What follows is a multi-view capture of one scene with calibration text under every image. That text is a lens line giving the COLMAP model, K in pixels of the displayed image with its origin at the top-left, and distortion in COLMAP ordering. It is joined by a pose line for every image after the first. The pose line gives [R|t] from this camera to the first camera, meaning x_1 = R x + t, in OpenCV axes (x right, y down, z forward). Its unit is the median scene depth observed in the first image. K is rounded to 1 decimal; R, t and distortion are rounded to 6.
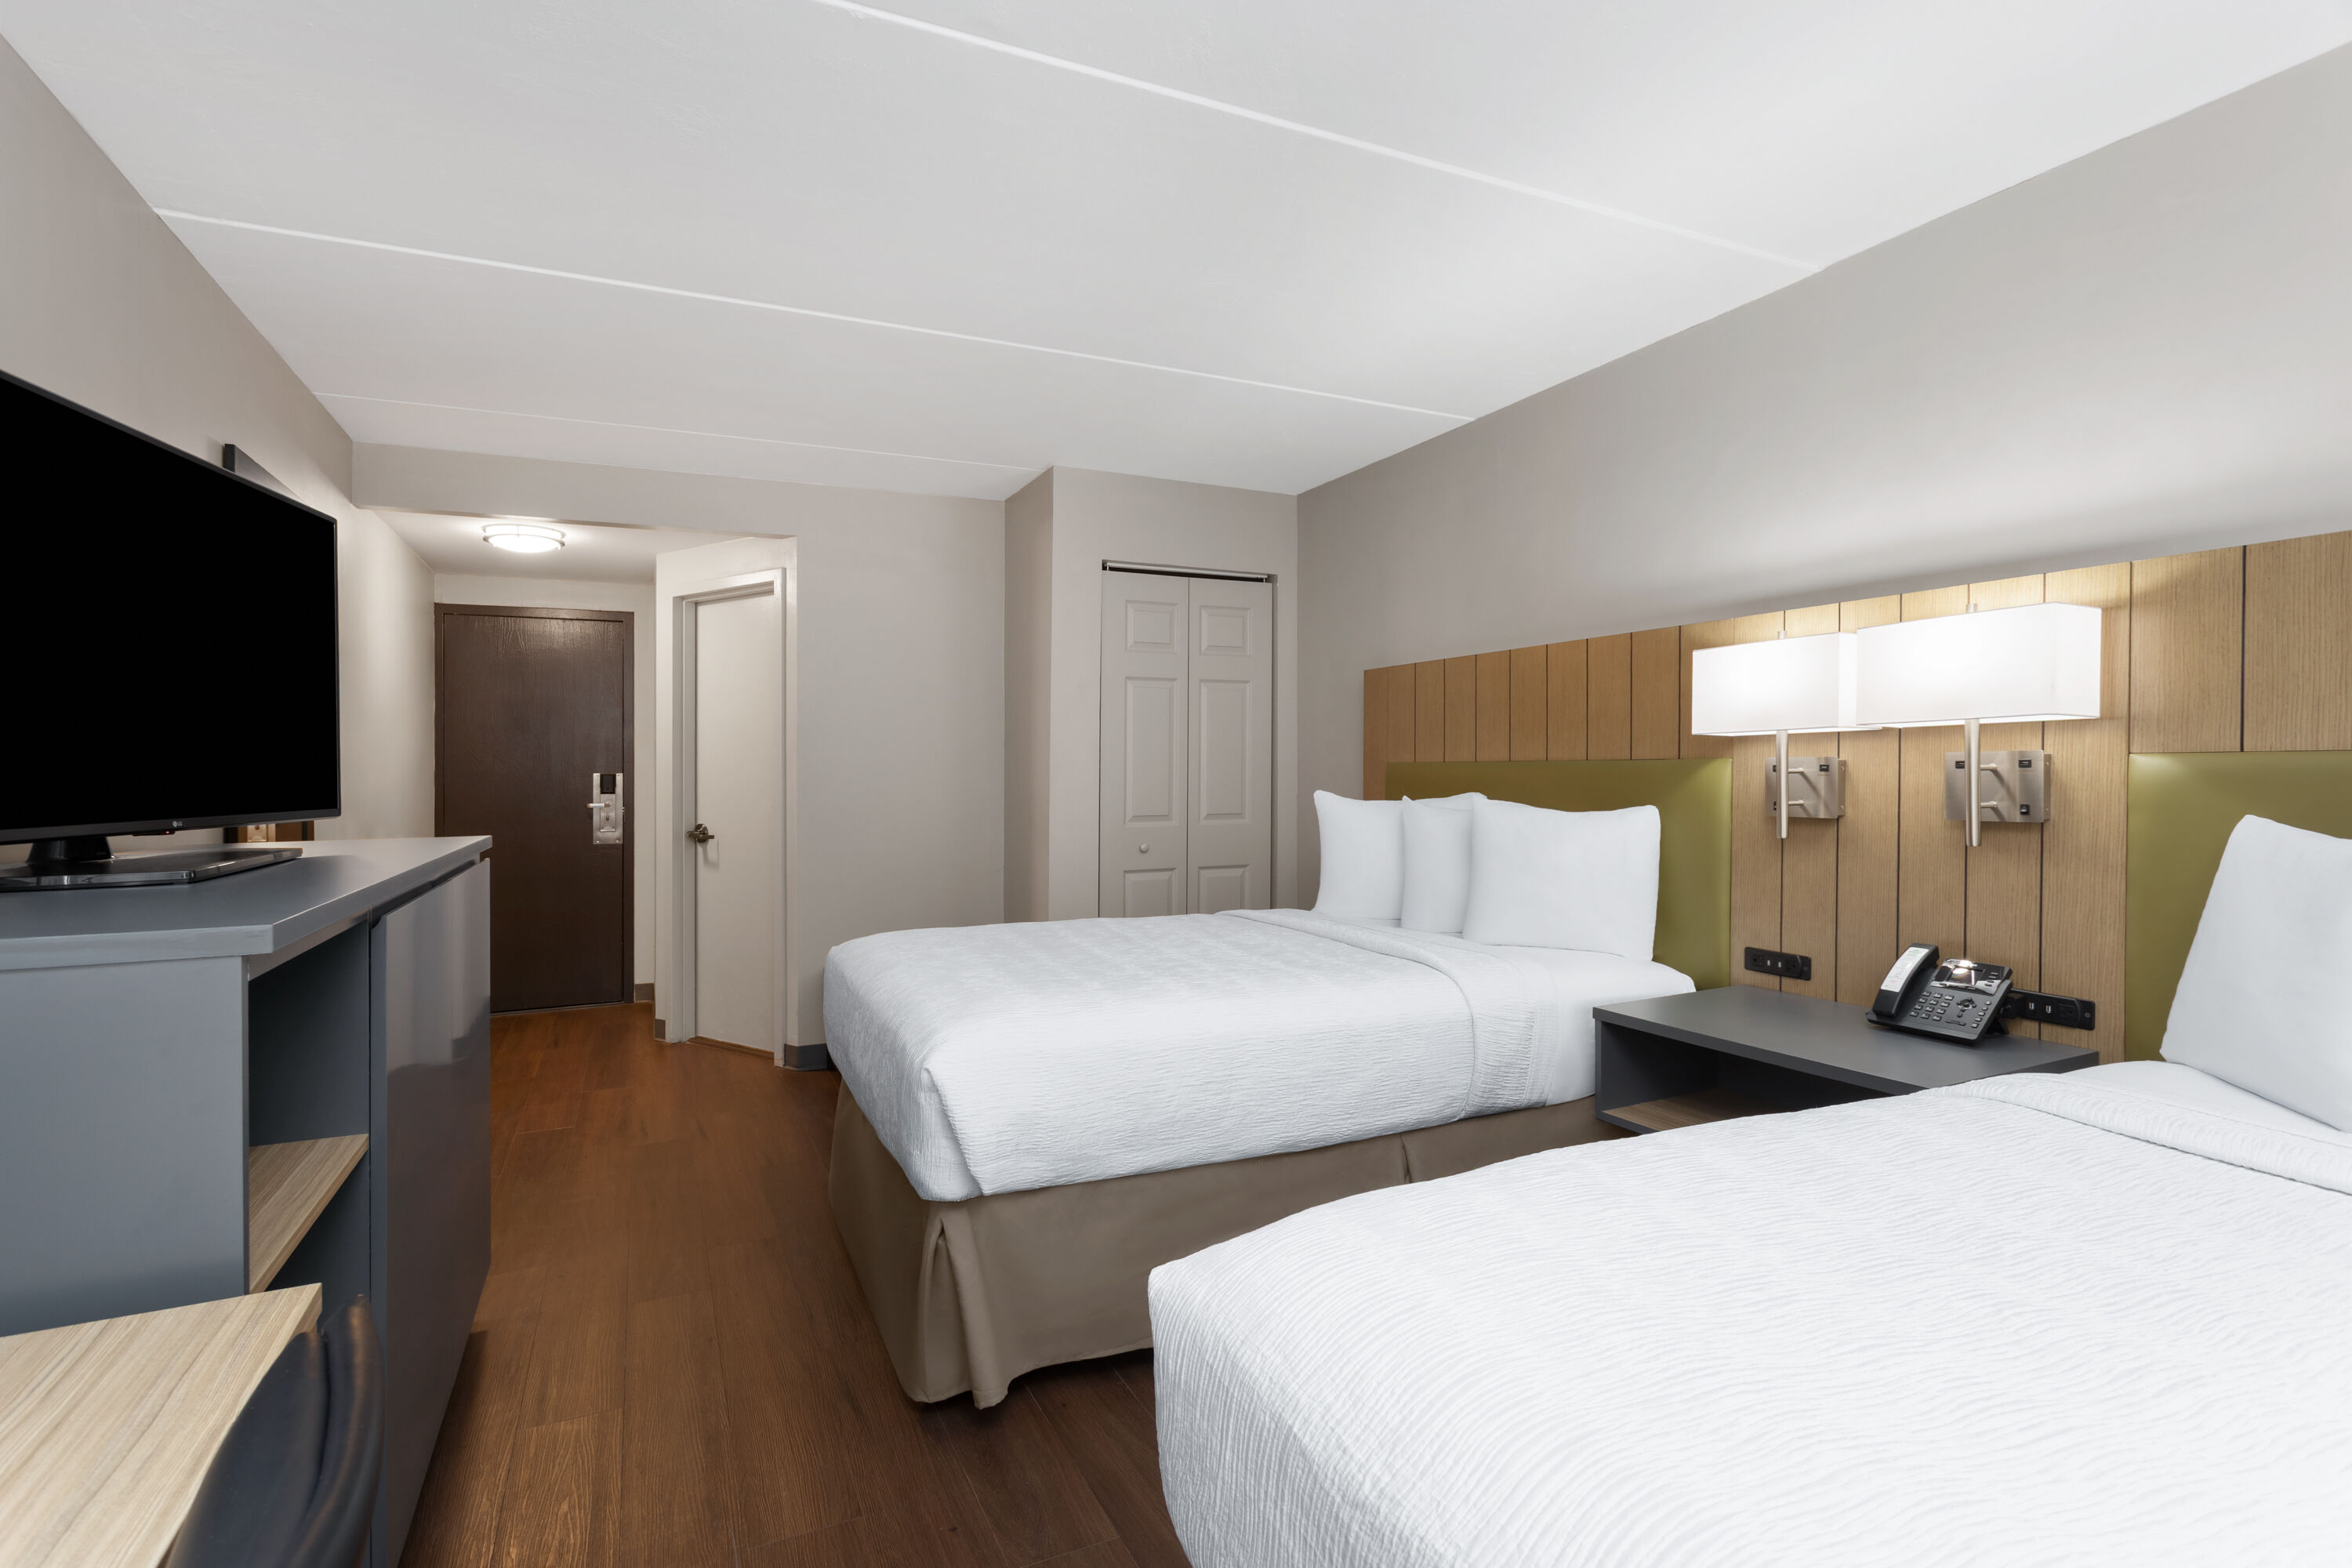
lens RADIAL K [[1123.7, 0, 1176.0], [0, 1123.7, 784.0], [0, 0, 1]] dist [0.000566, 0.000282]
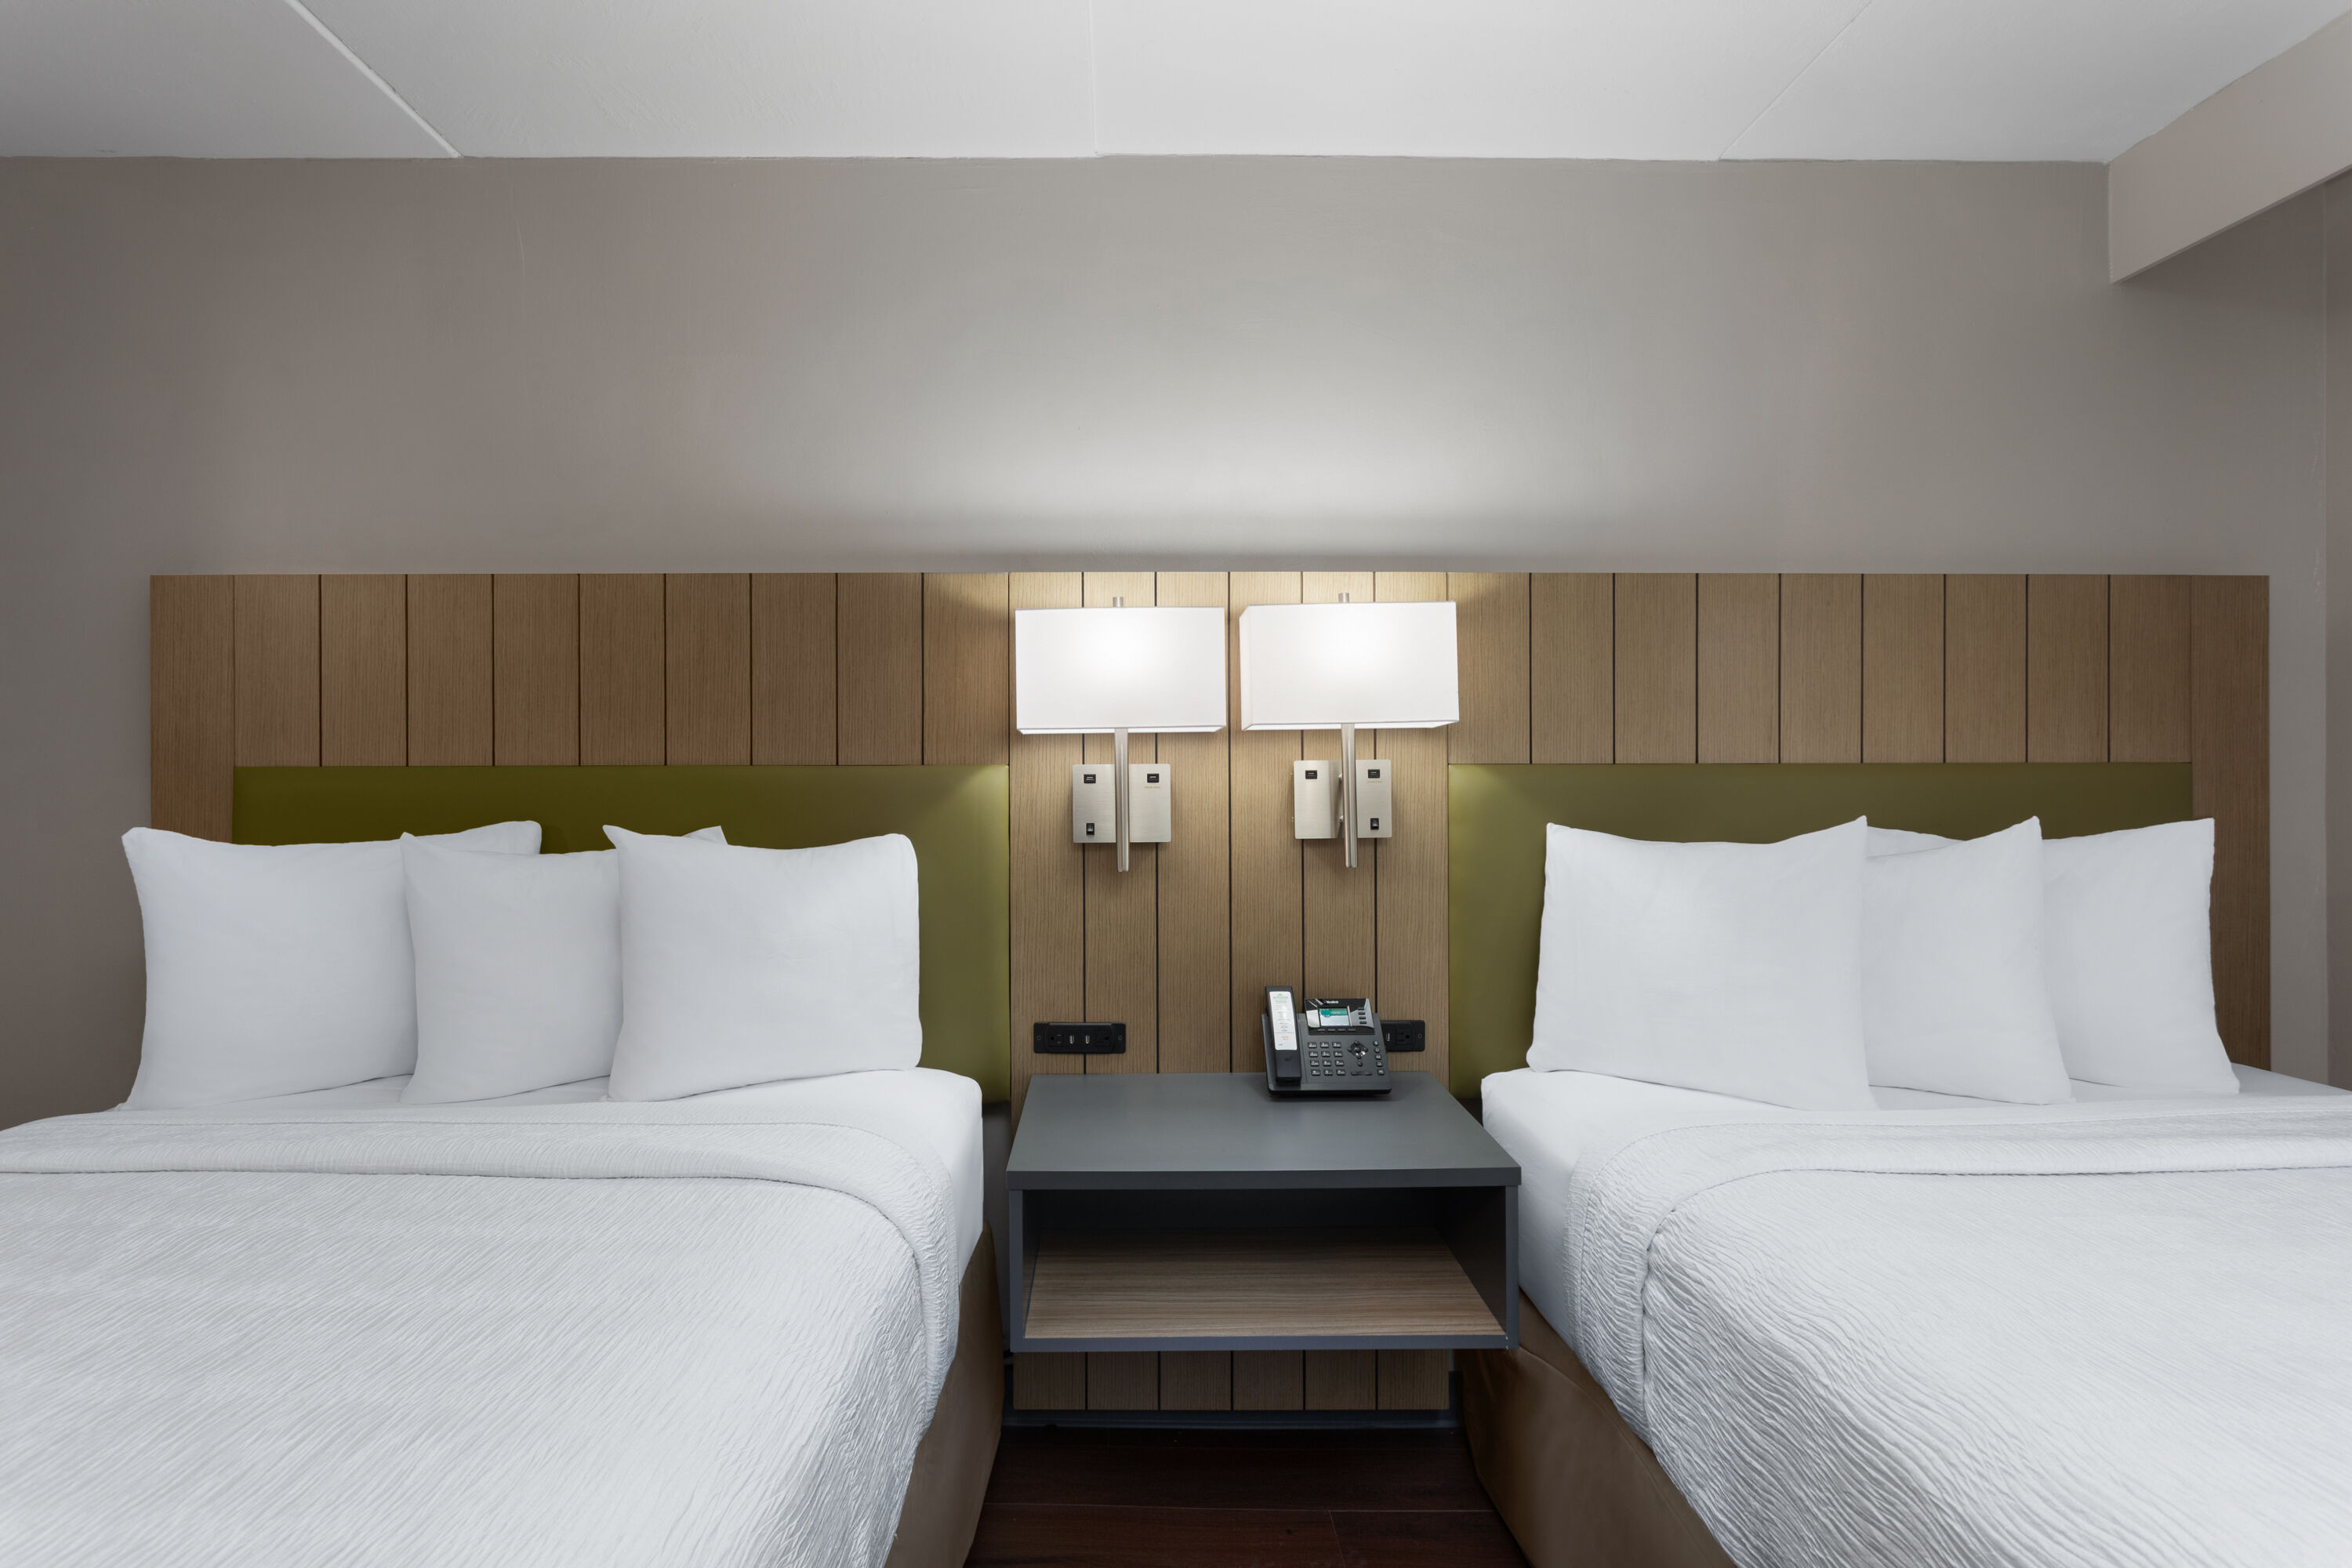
lens RADIAL K [[1317.7, 0, 1176.0], [0, 1317.7, 784.0], [0, 0, 1]] dist [-0.025566, -0.000094]
pose [[0.414325, 0.007755, 0.910096, -0.244616], [0.012128, 0.999828, -0.014041, 0.002837], [-0.910048, 0.016855, 0.414159, 0.582688]]
